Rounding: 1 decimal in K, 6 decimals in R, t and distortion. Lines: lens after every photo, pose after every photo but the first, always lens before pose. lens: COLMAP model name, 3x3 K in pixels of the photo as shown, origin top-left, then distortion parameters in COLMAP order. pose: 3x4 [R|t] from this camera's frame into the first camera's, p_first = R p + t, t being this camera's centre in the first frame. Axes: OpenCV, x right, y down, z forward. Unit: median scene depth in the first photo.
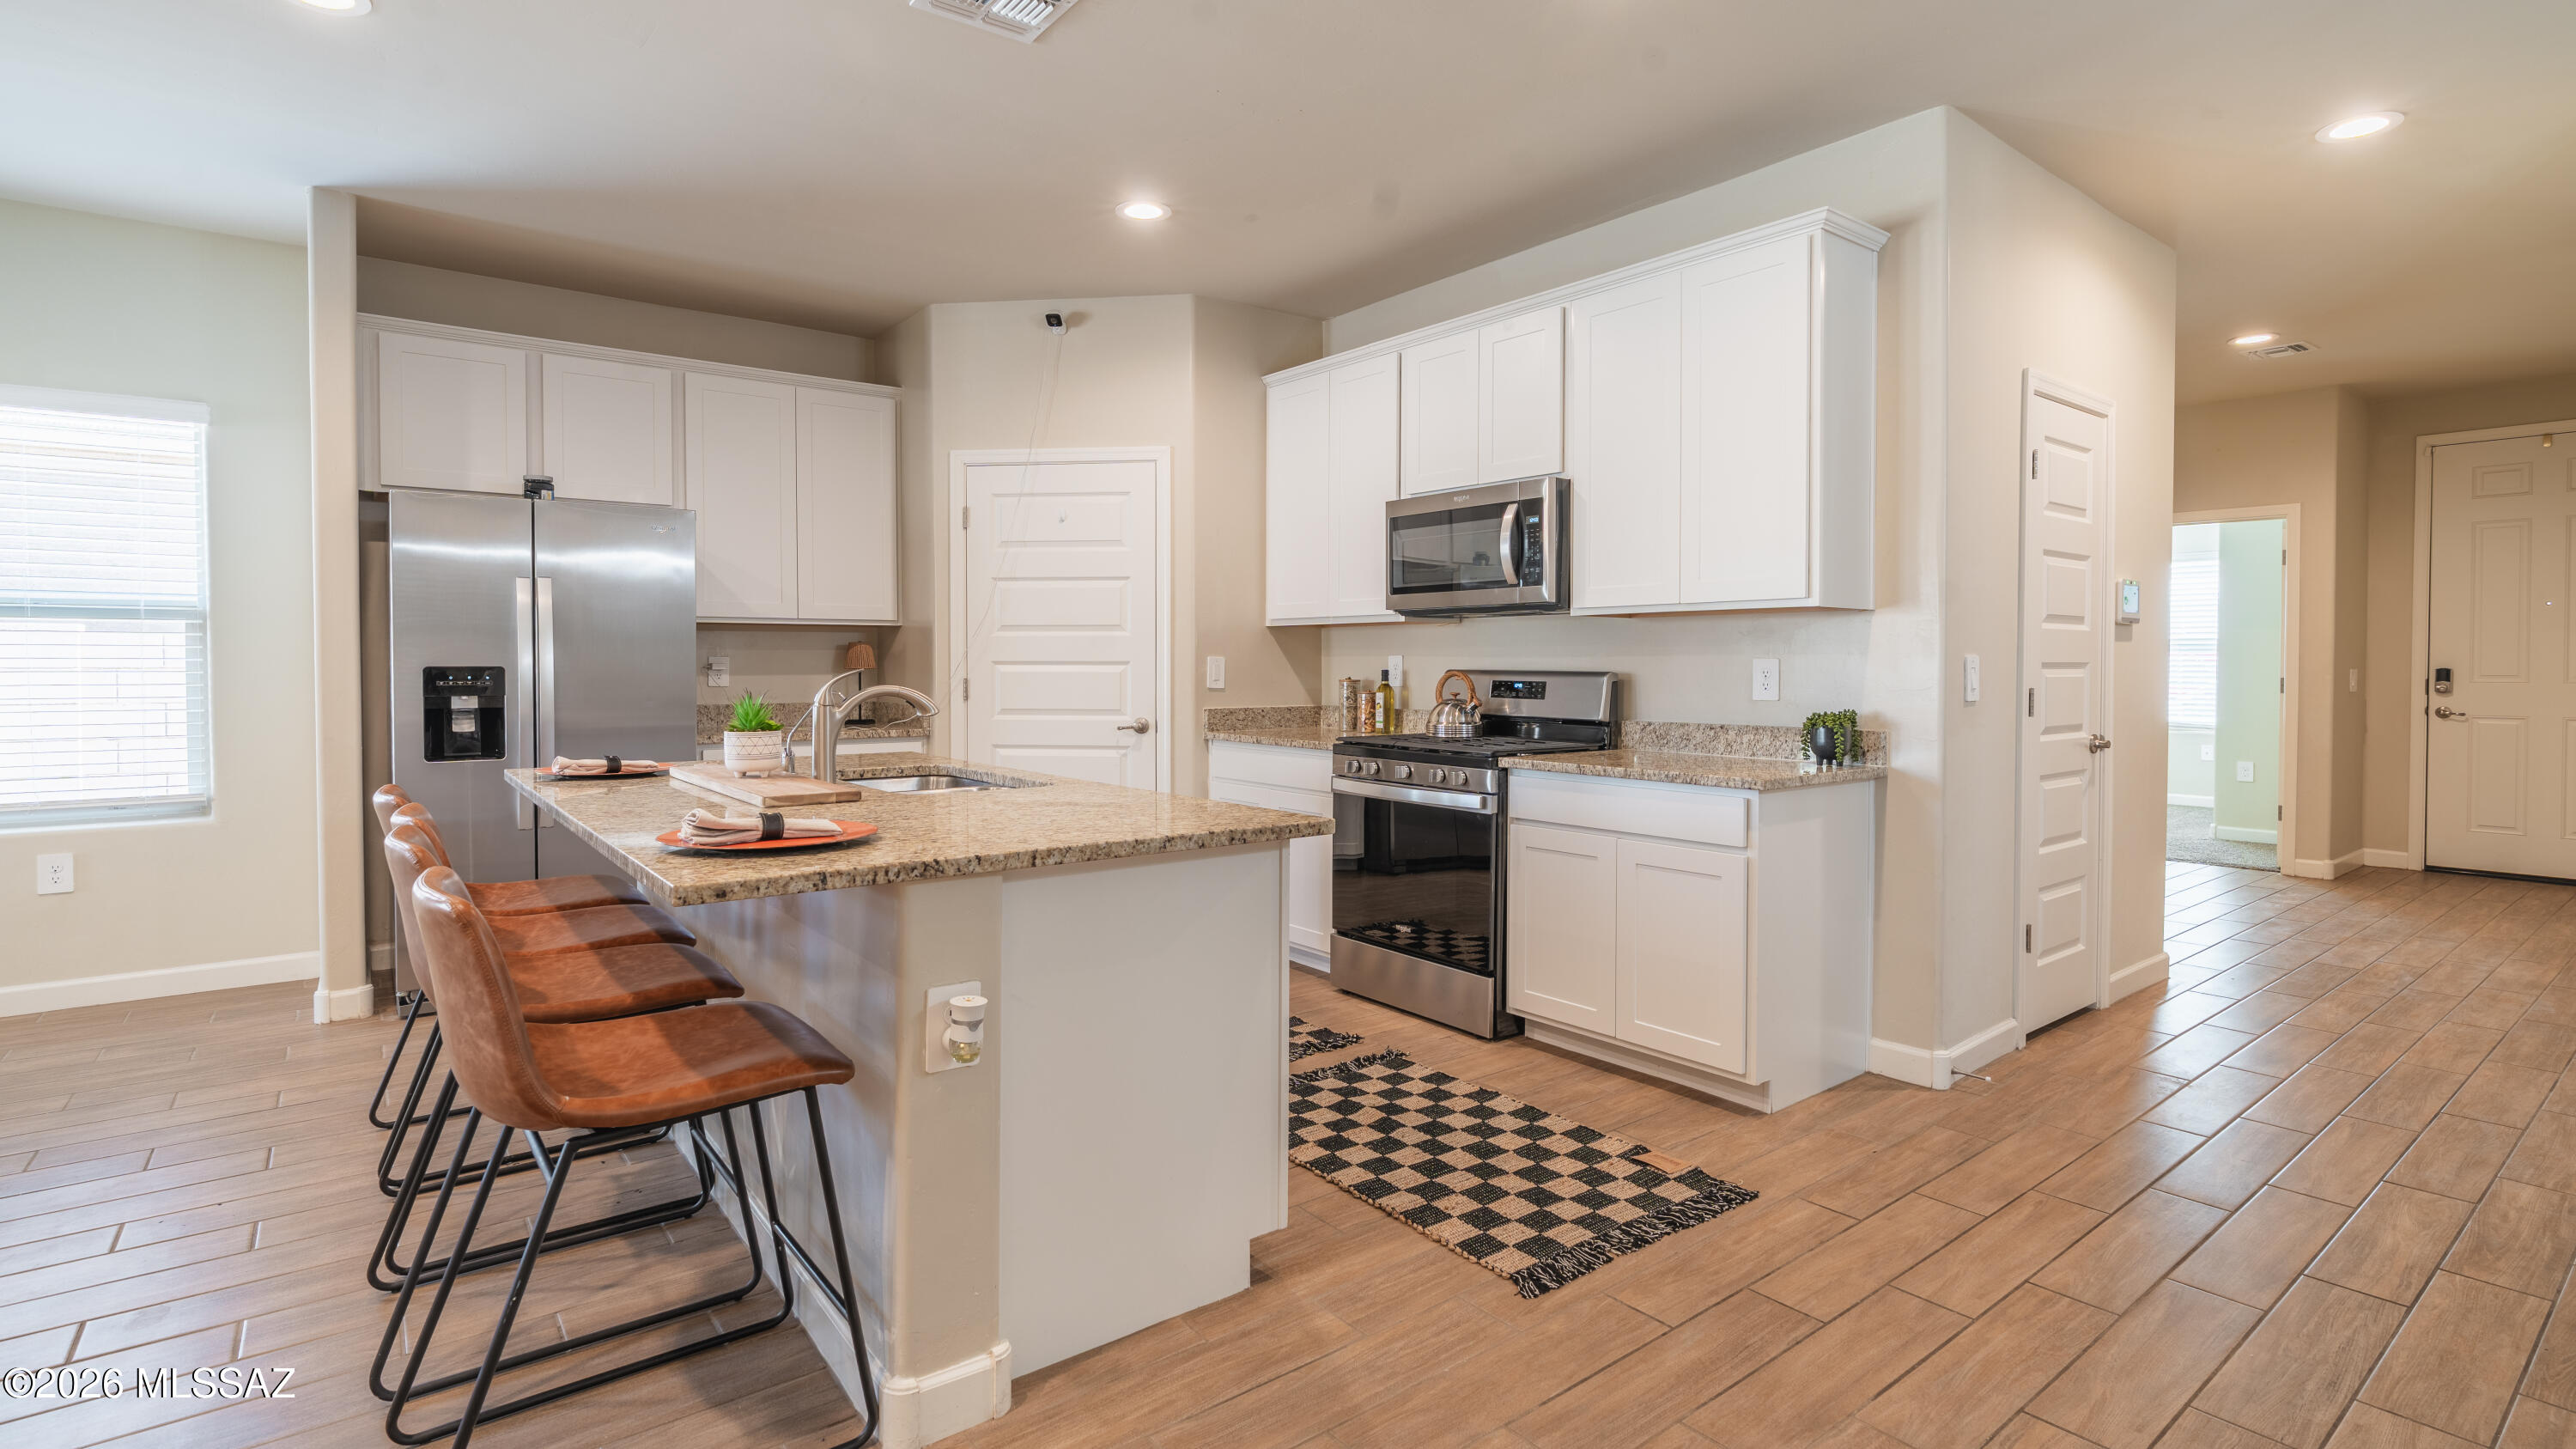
lens RADIAL K [[1186.4, 0, 1267.1], [0, 1186.4, 686.8], [0, 0, 1]] dist [0.000142, 0.000585]
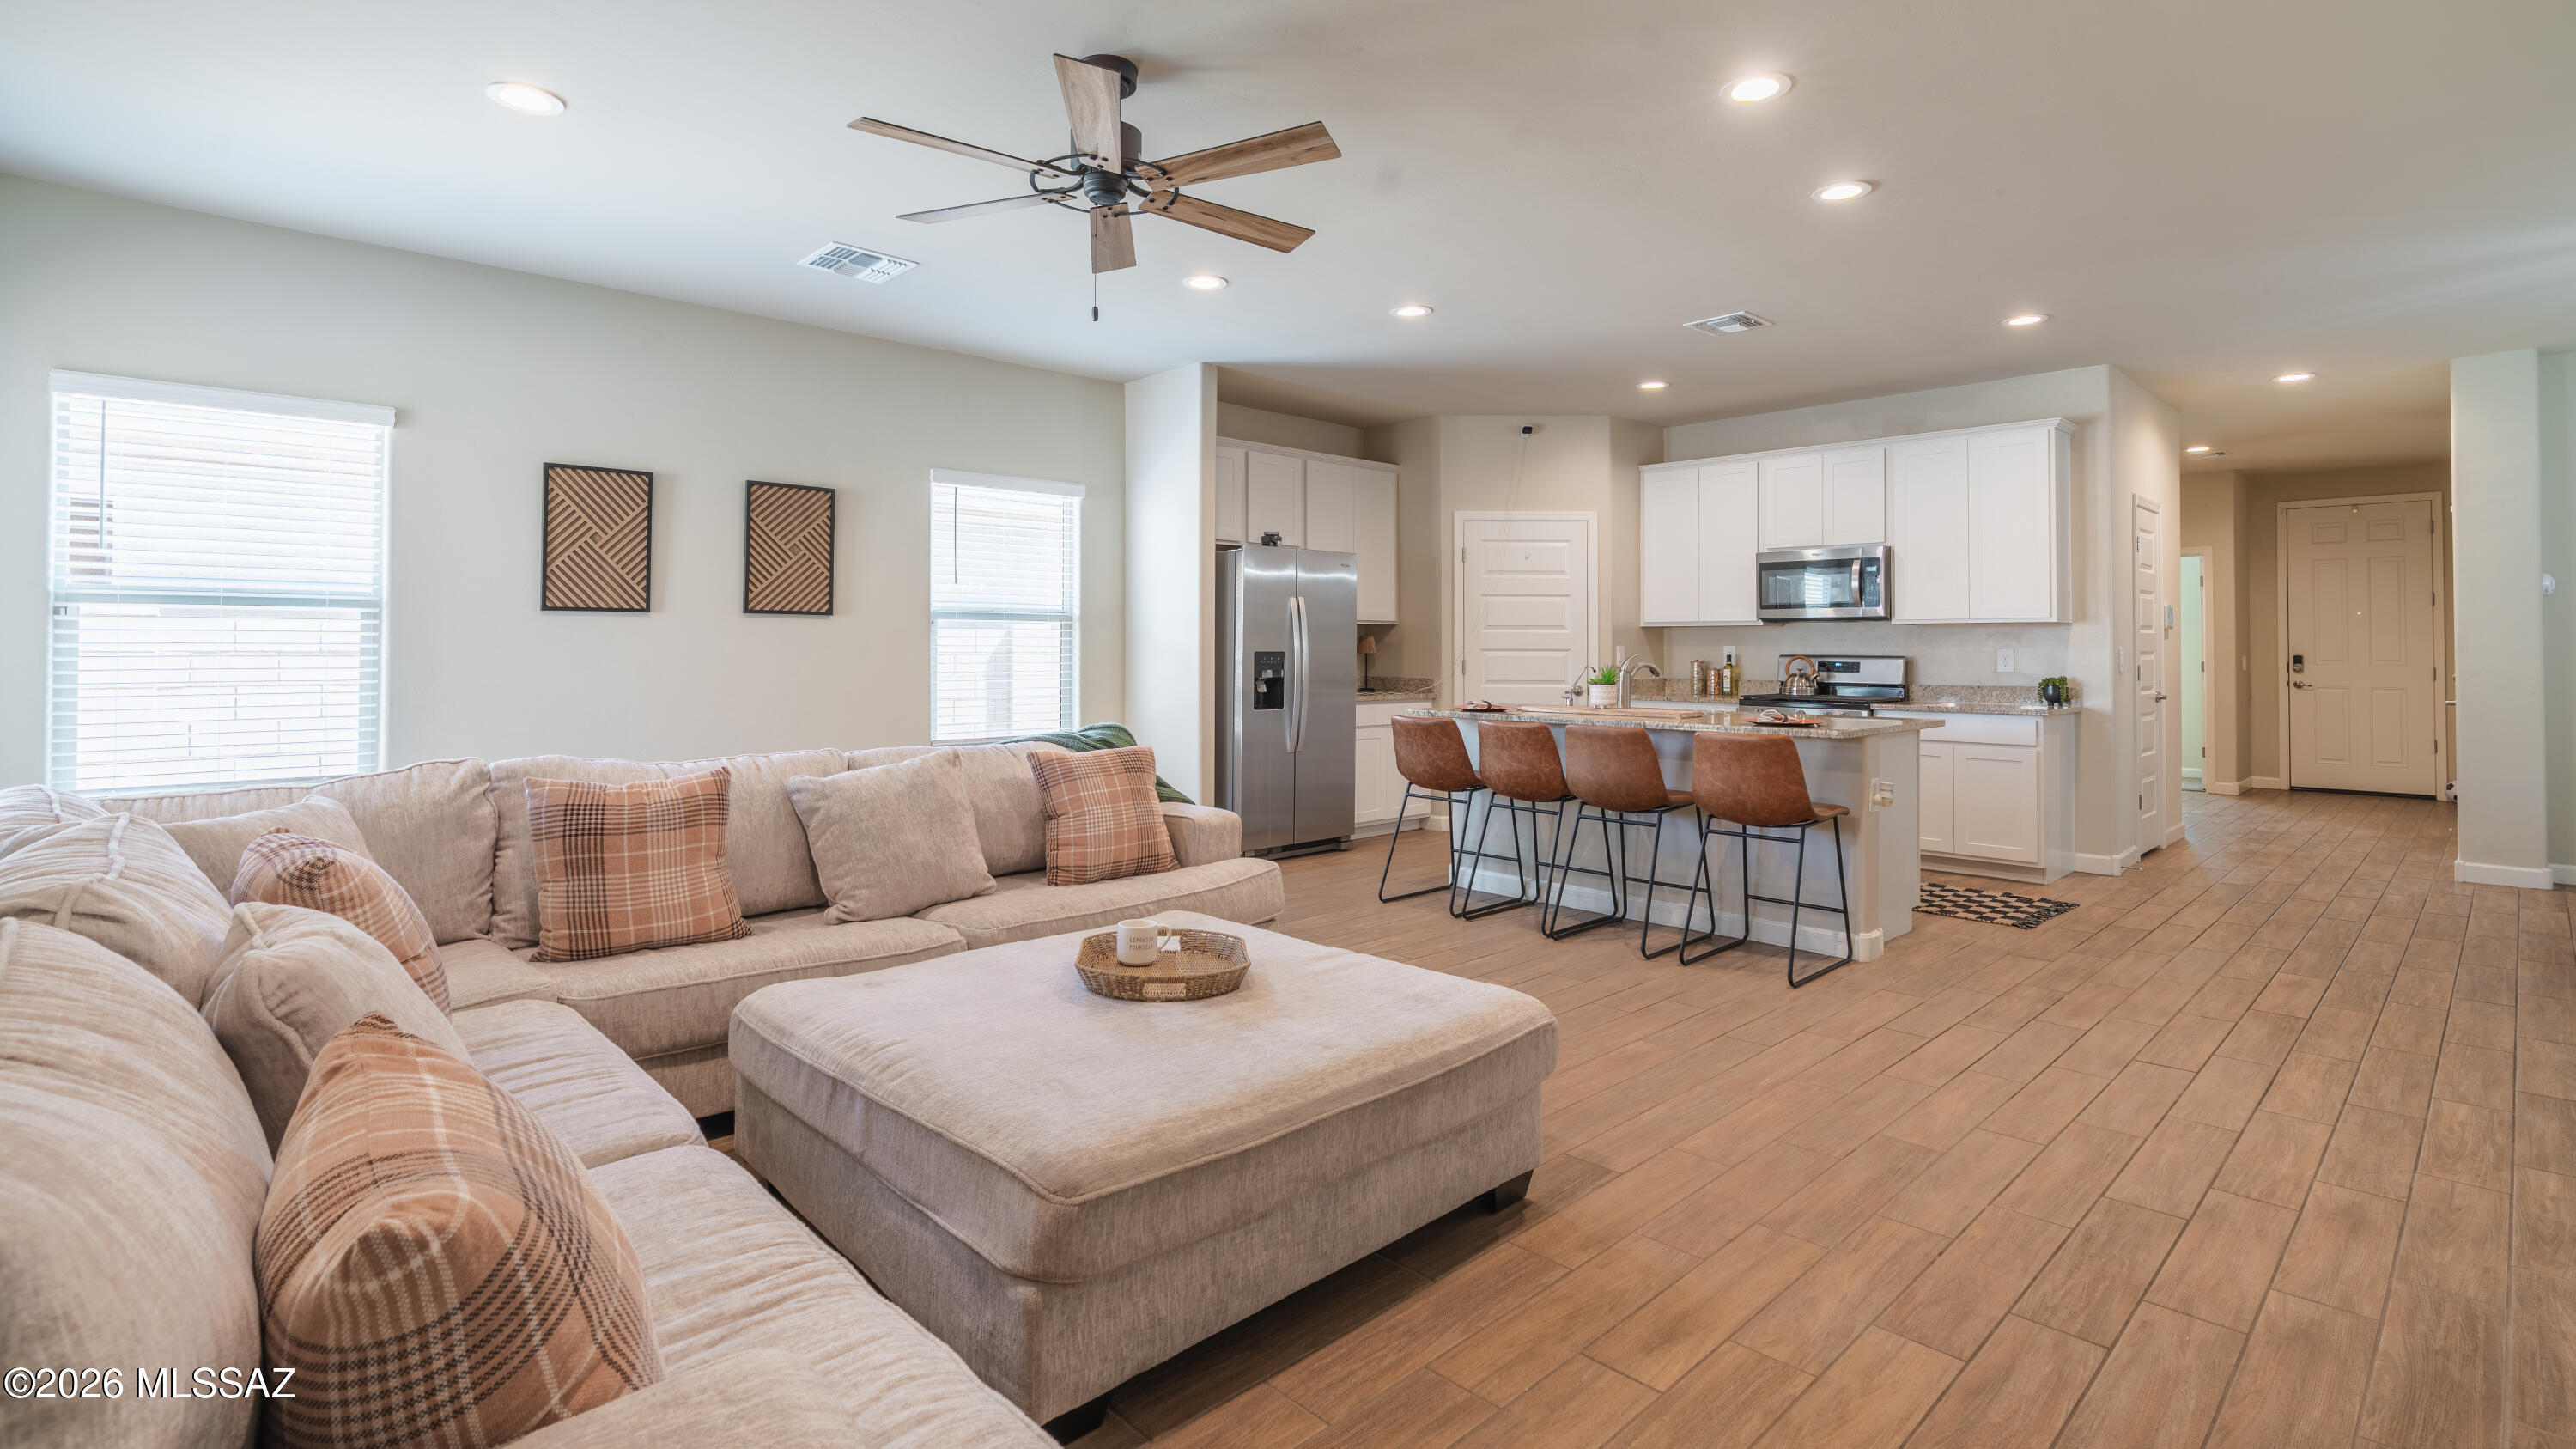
lens RADIAL K [[1186.4, 0, 1318.3], [0, 1186.4, 633.0], [0, 0, 1]] dist [0.000142, 0.000585]
pose [[0.991106, 0.004508, 0.132996, -0.808470], [0.000225, 0.999368, -0.035552, 0.015278], [-0.133072, 0.035266, 0.990479, -0.615414]]
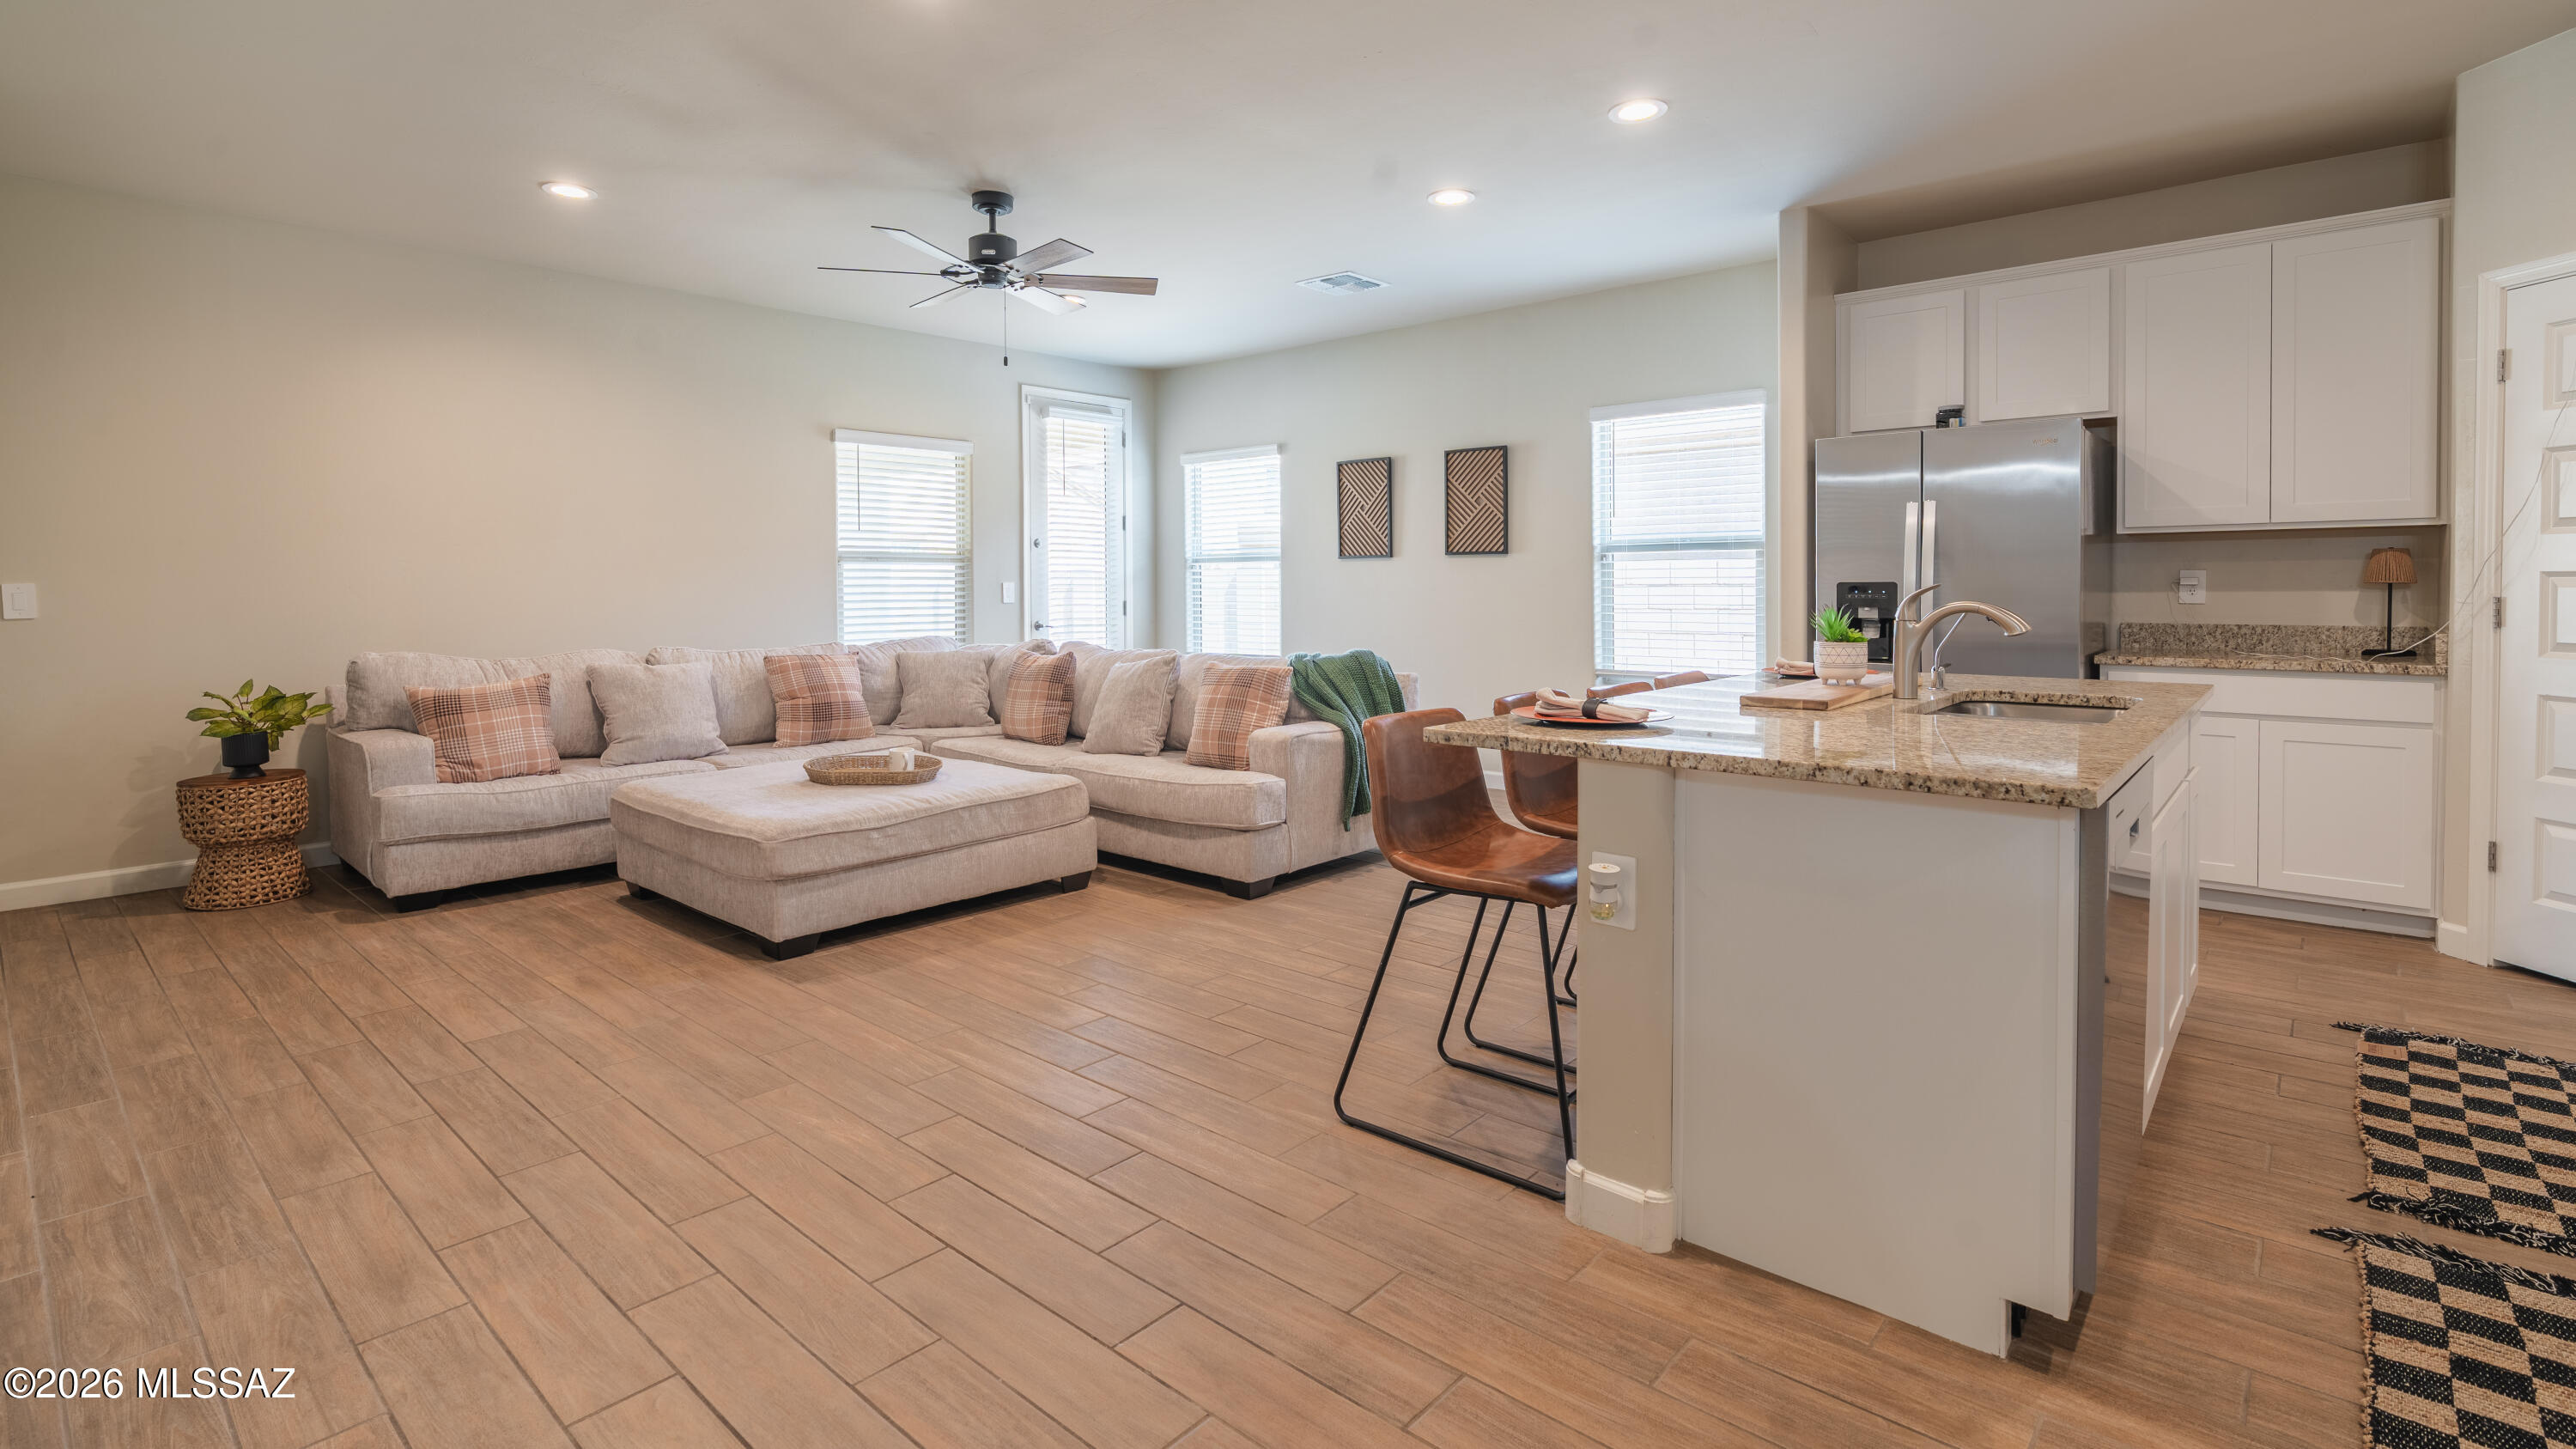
lens RADIAL K [[1186.4, 0, 1265.4], [0, 1186.4, 626.0], [0, 0, 1]] dist [0.000142, 0.000585]
pose [[0.194315, 0.033876, -0.980354, 0.346900], [-0.014242, 0.999396, 0.031711, -0.002157], [0.980836, 0.007801, 0.194680, 0.188161]]
